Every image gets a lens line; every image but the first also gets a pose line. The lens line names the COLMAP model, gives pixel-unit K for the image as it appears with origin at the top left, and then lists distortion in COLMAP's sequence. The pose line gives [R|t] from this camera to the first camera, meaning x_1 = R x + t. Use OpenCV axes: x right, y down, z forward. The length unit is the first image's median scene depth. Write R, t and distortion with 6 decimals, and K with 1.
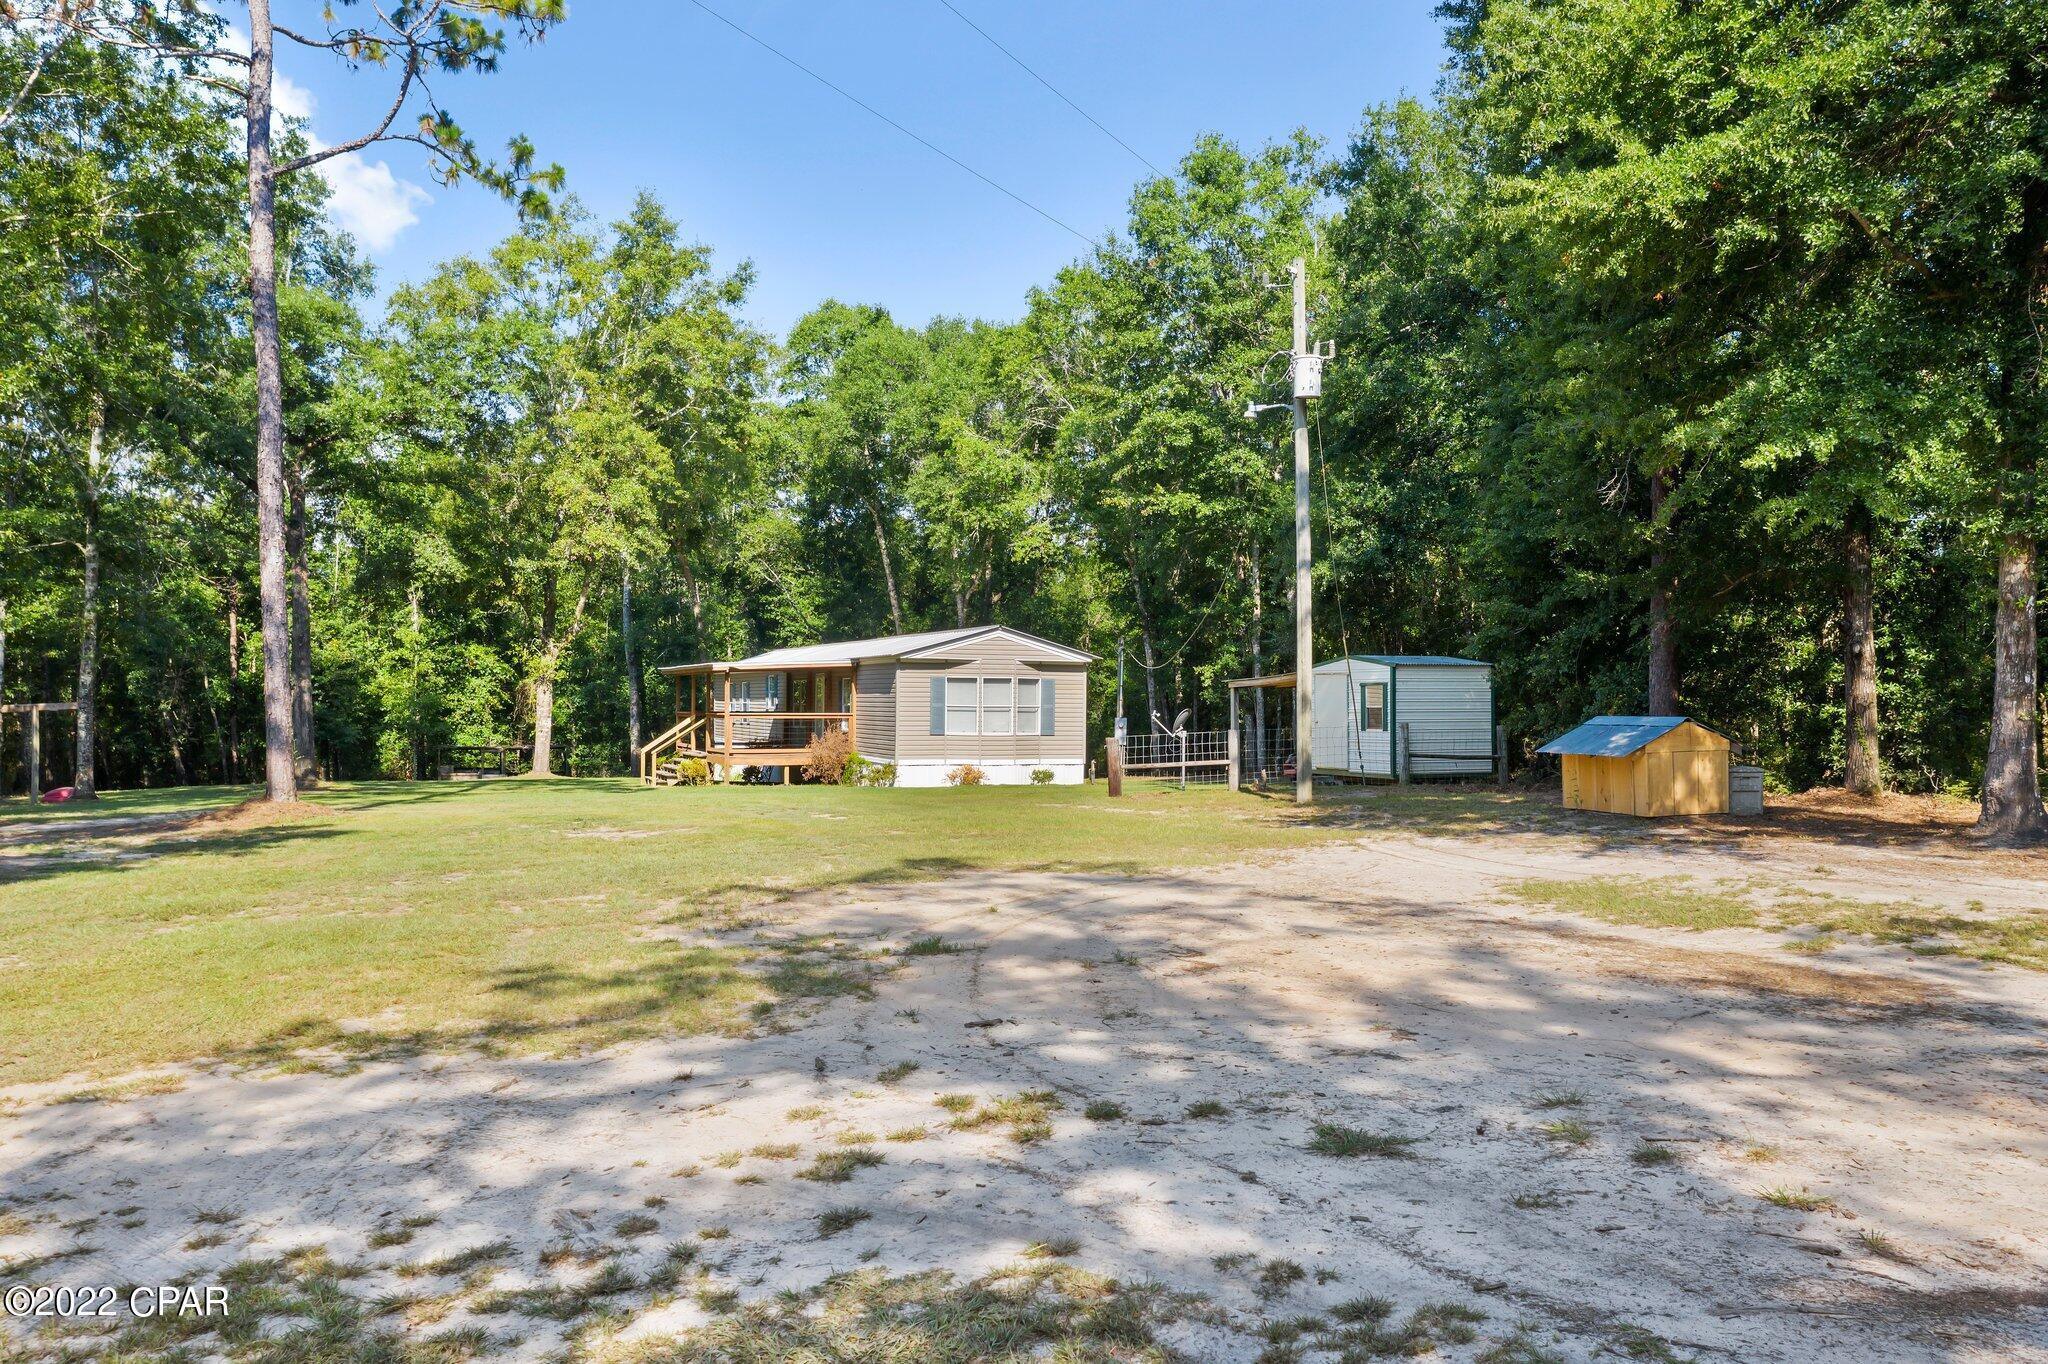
lens RADIAL K [[1646.7, 0, 1024.0], [0, 1646.7, 682.0], [0, 0, 1]] dist [0.000807, 0.000068]
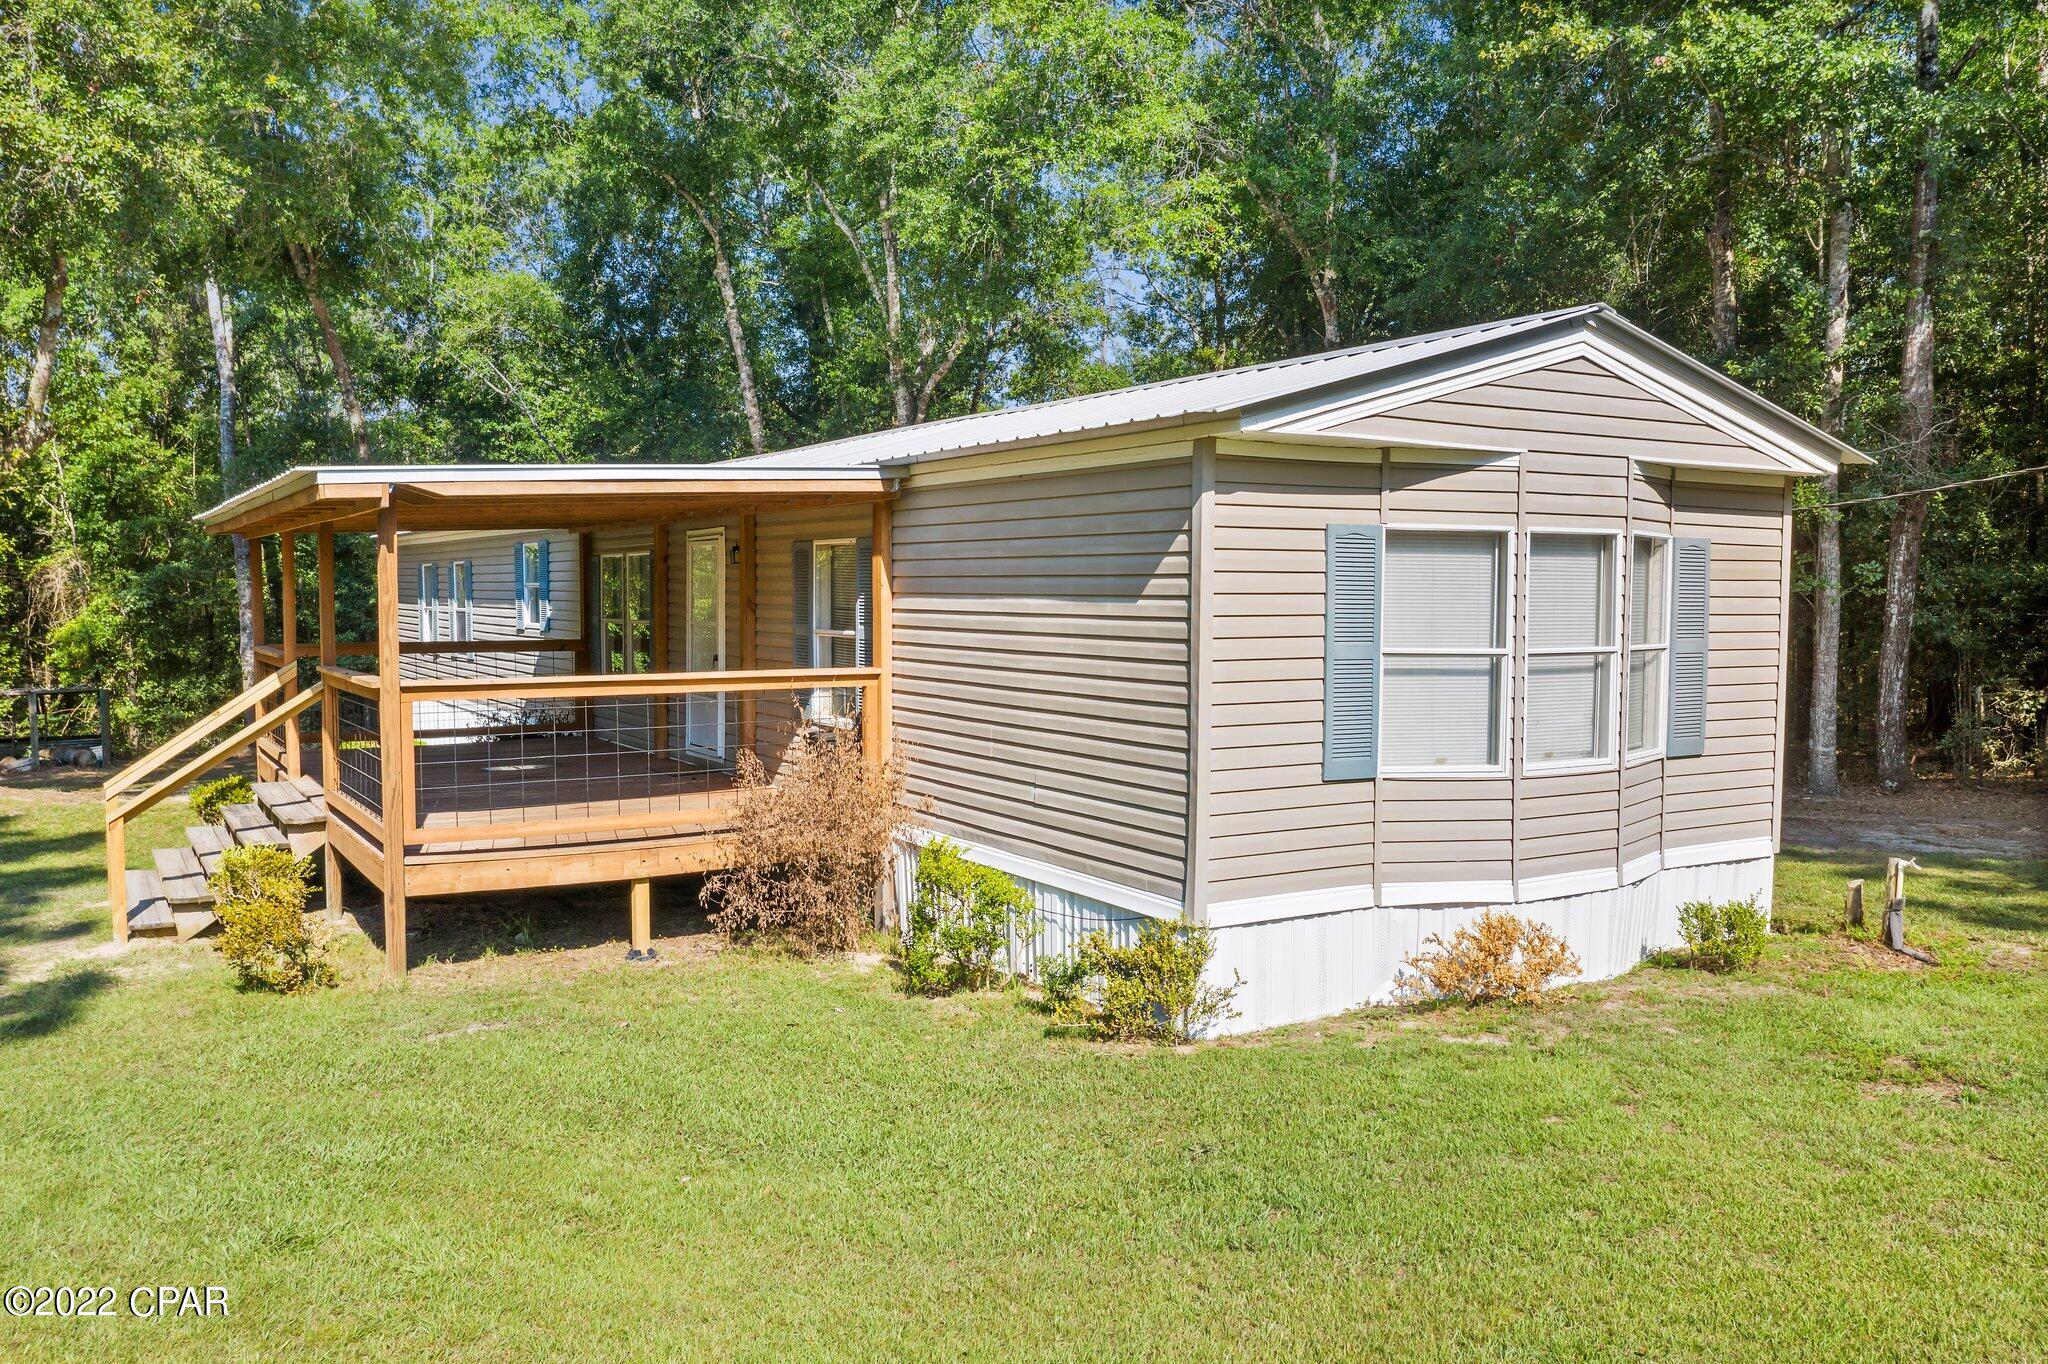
lens RADIAL K [[1643.1, 0, 1024.0], [0, 1643.1, 682.0], [0, 0, 1]] dist [-0.002426, -0.001853]
pose [[0.986508, -0.010295, 0.163389, -0.125387], [-0.000774, 0.997717, 0.067536, 0.003001], [-0.163711, -0.066751, 0.984247, 0.731808]]
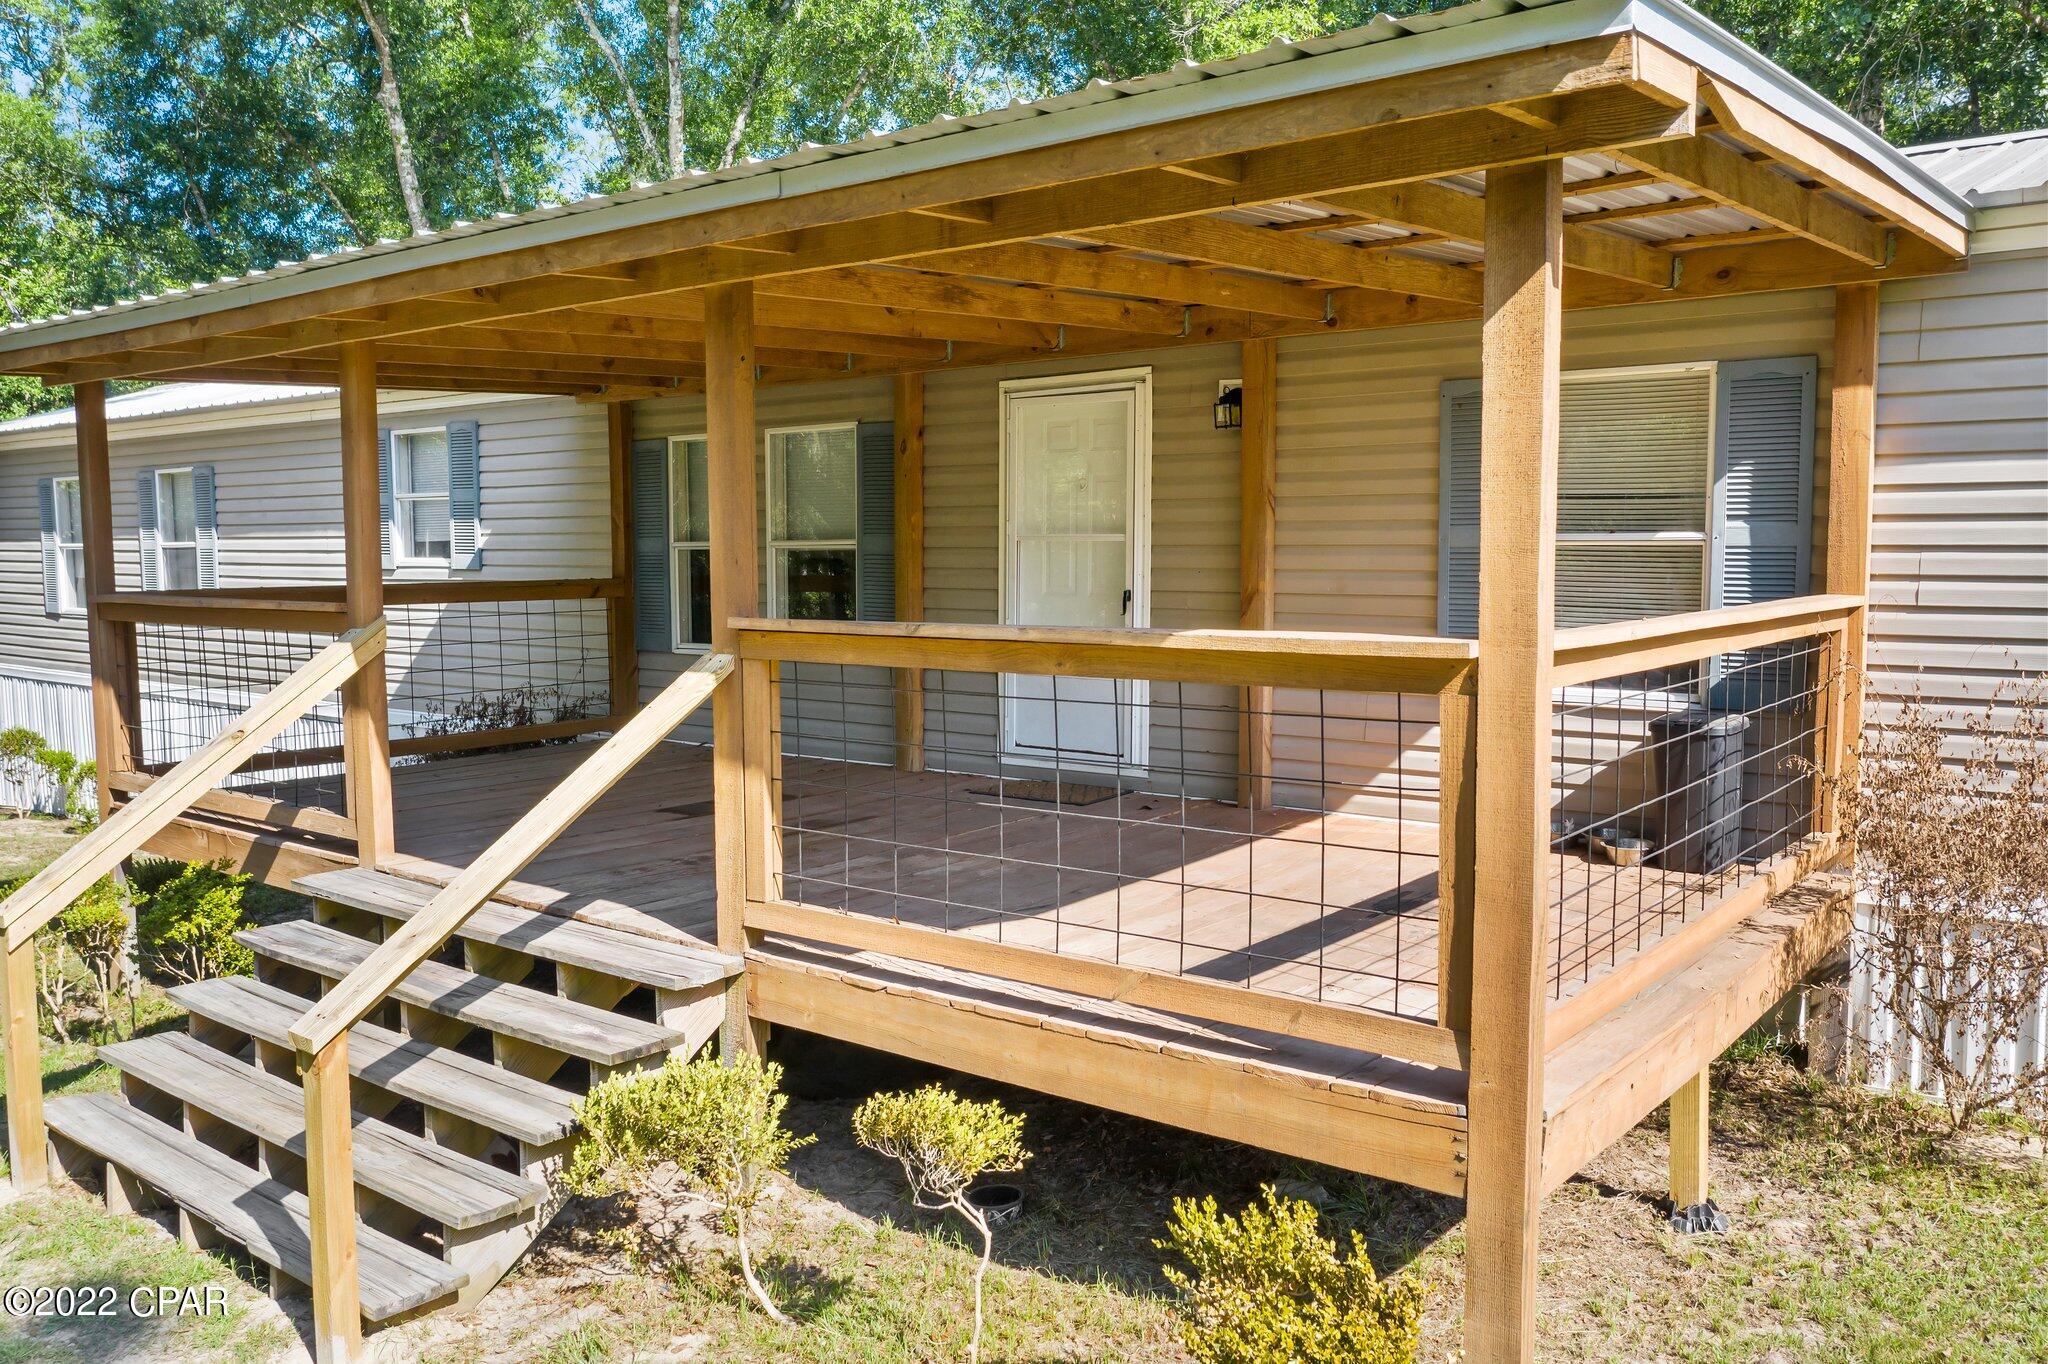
lens RADIAL K [[1626.2, 0, 1024.0], [0, 1626.2, 682.0], [0, 0, 1]] dist [-0.003324, -0.003099]
pose [[0.866420, -0.050679, 0.496737, -0.247683], [0.002956, 0.995339, 0.096393, 0.013140], [-0.499307, -0.082049, 0.862531, 0.929211]]
